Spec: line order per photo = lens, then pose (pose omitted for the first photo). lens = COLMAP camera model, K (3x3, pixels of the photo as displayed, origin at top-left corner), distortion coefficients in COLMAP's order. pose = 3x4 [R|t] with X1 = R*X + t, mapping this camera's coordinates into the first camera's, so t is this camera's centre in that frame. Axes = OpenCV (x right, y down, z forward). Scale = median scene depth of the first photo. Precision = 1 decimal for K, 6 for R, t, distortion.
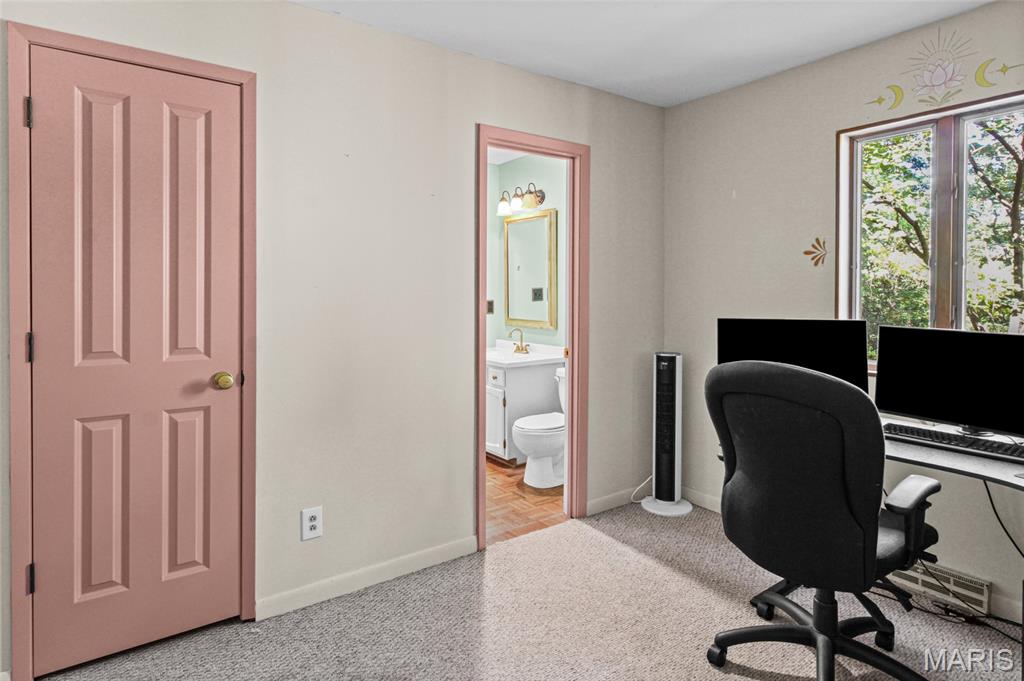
lens RADIAL K [[565.7, 0, 517.7], [0, 565.7, 298.3], [0, 0, 1]] dist [0.005386, 0.000644]
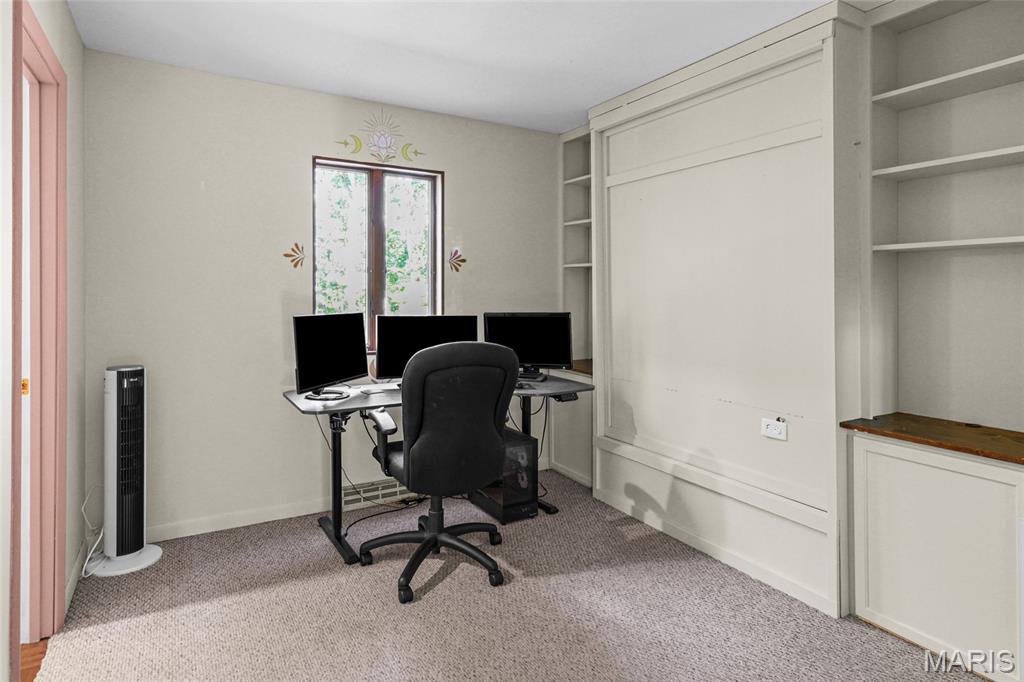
lens RADIAL K [[570.6, 0, 514.5], [0, 570.6, 289.8], [0, 0, 1]] dist [0.001025, 0.000233]
pose [[0.092805, 0.003555, 0.995678, -0.572730], [0.008824, 0.999951, -0.004393, -0.003670], [-0.995645, 0.009194, 0.092769, 0.453655]]
